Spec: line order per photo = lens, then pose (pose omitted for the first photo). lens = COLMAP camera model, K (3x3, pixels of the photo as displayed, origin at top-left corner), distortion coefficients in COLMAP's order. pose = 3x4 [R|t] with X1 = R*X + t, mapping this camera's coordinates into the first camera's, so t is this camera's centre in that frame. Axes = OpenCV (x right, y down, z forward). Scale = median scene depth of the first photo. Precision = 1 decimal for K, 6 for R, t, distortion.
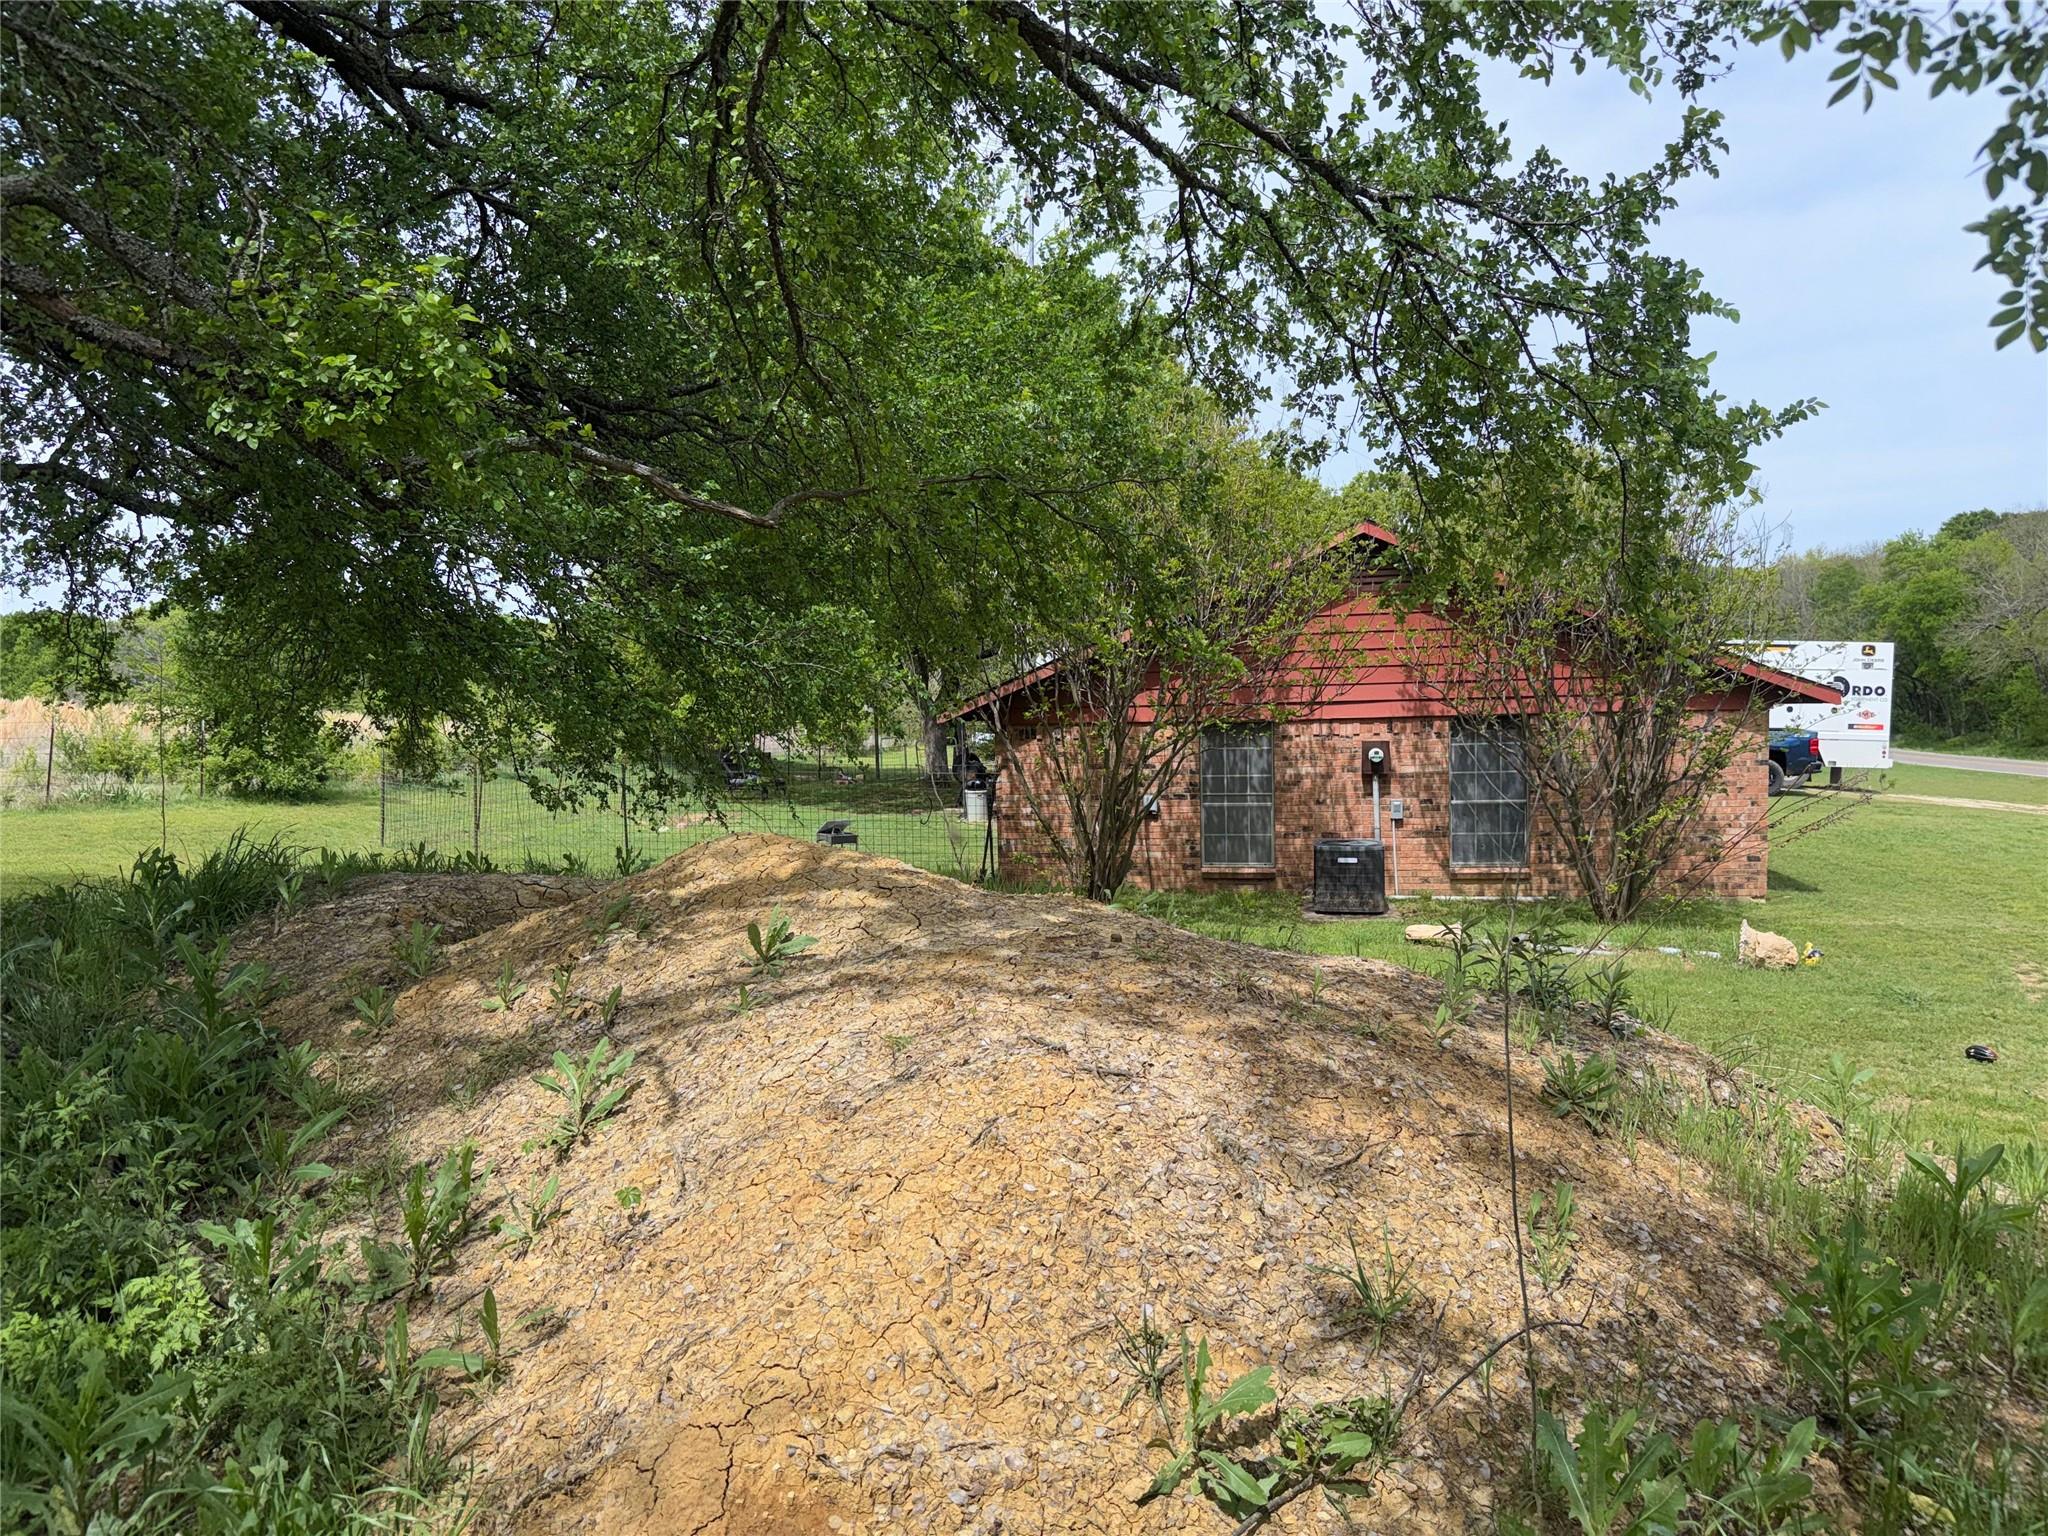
lens RADIAL K [[1431.0, 0, 1021.8], [0, 1431.0, 768.1], [0, 0, 1]] dist [0.000282, -0.000712]
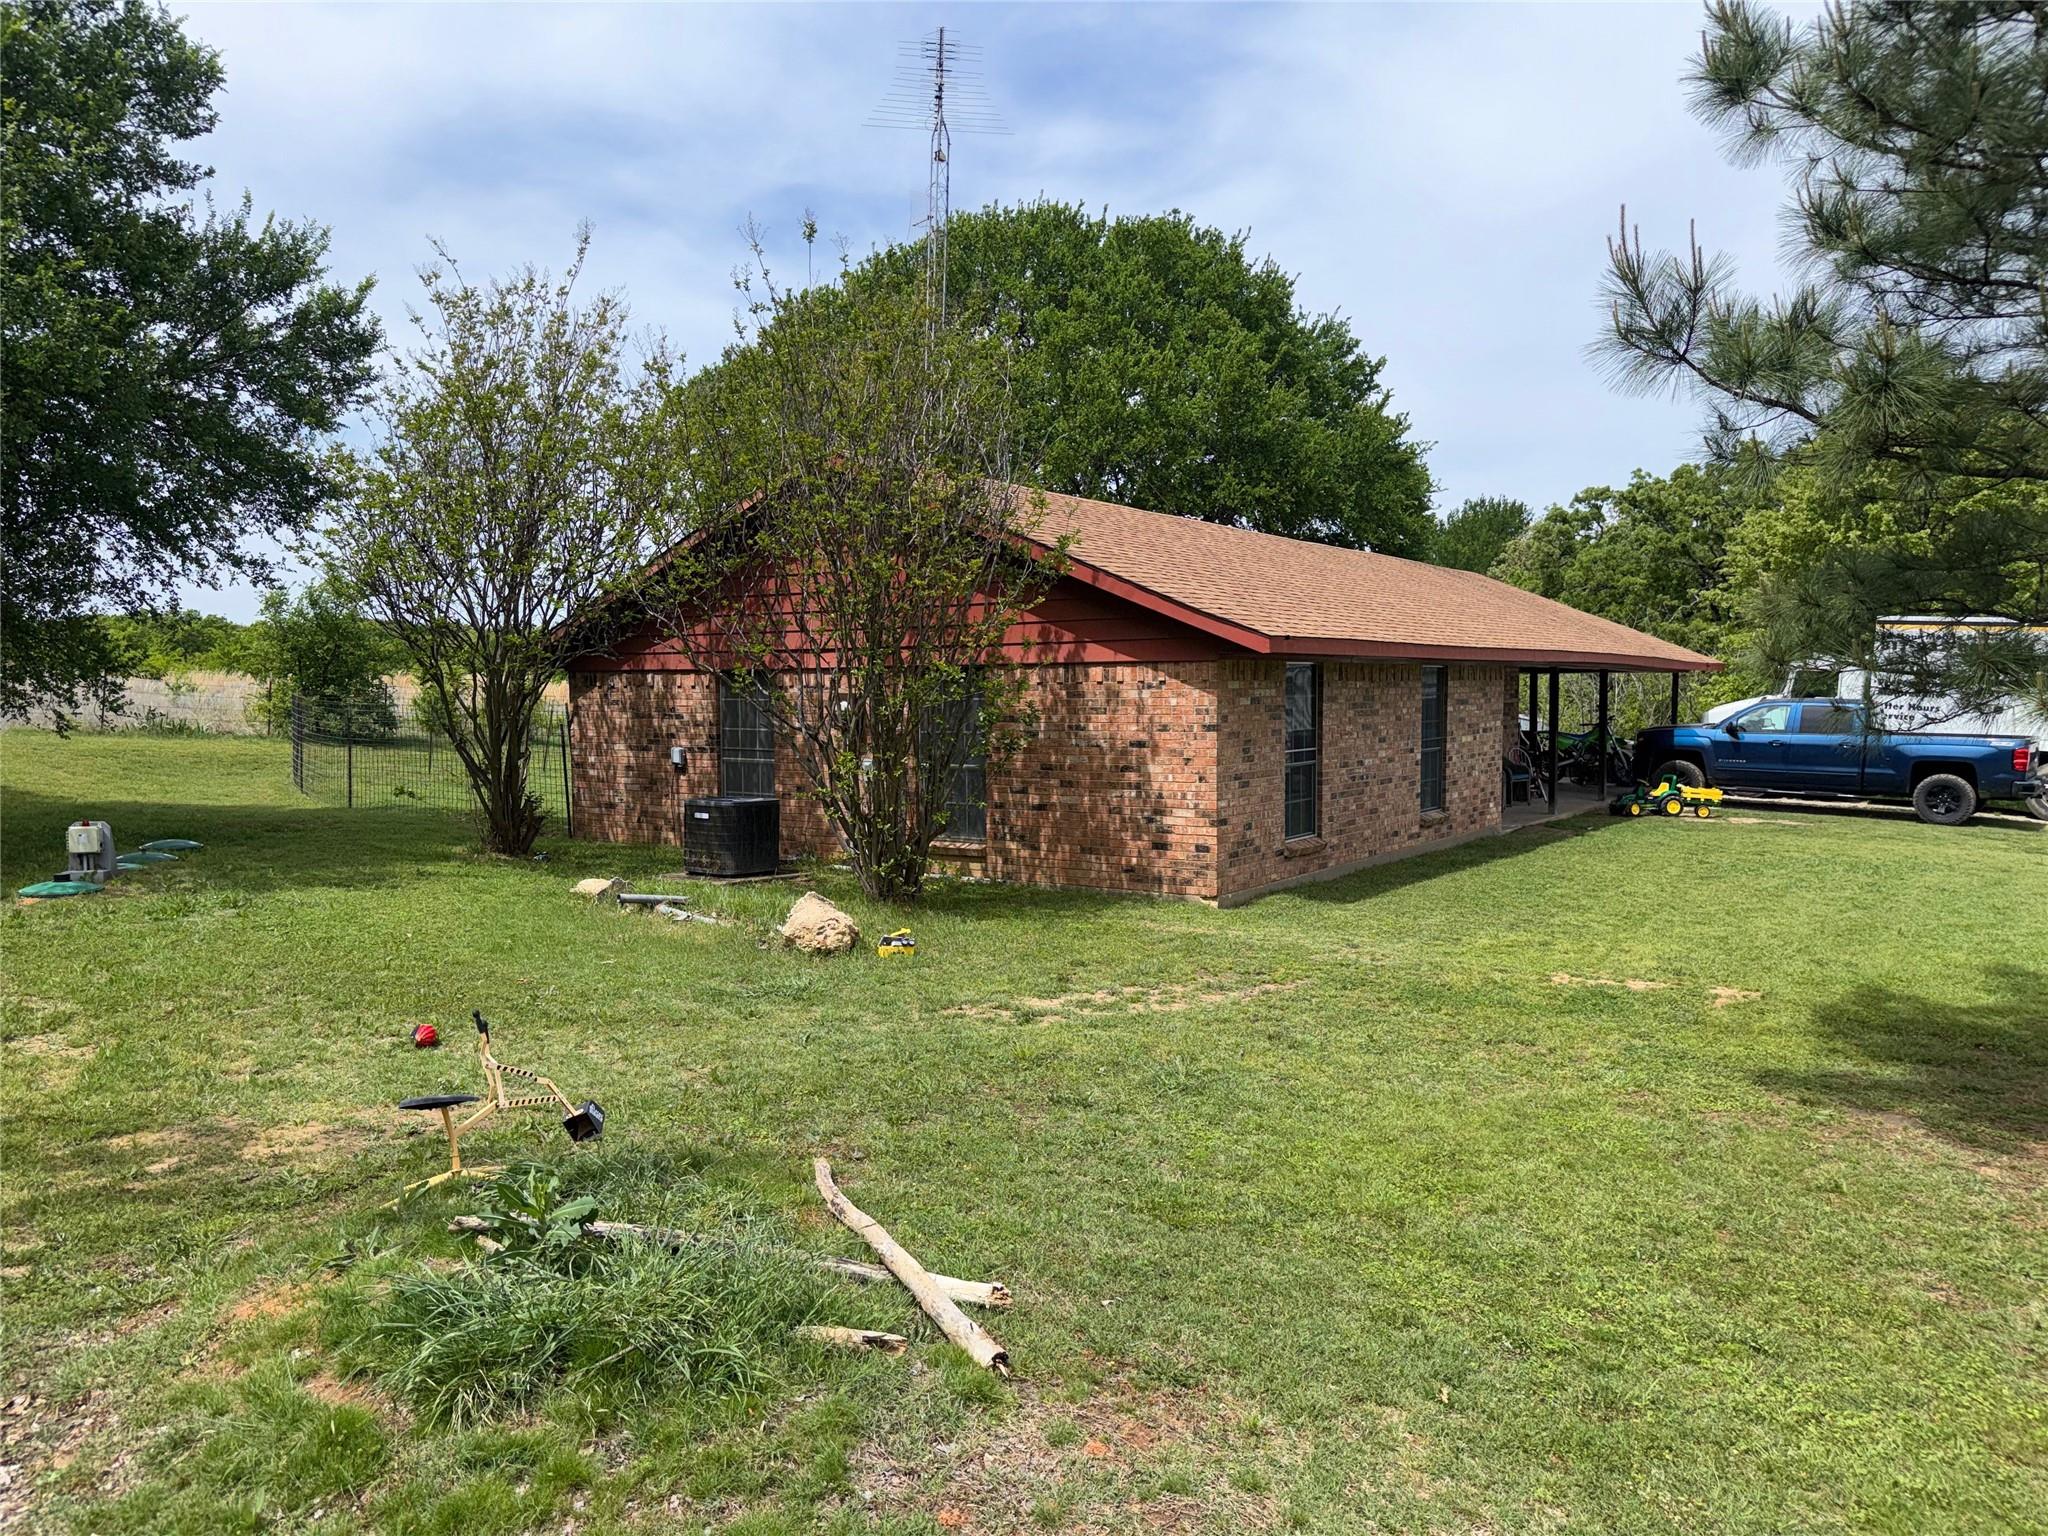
lens RADIAL K [[1431.0, 0, 1026.2], [0, 1431.0, 769.7], [0, 0, 1]] dist [0.000282, -0.000712]
pose [[0.916405, 0.043936, -0.397833, 0.701719], [-0.045102, 0.998962, 0.006433, 0.017995], [0.397703, 0.012048, 0.917435, 0.219992]]
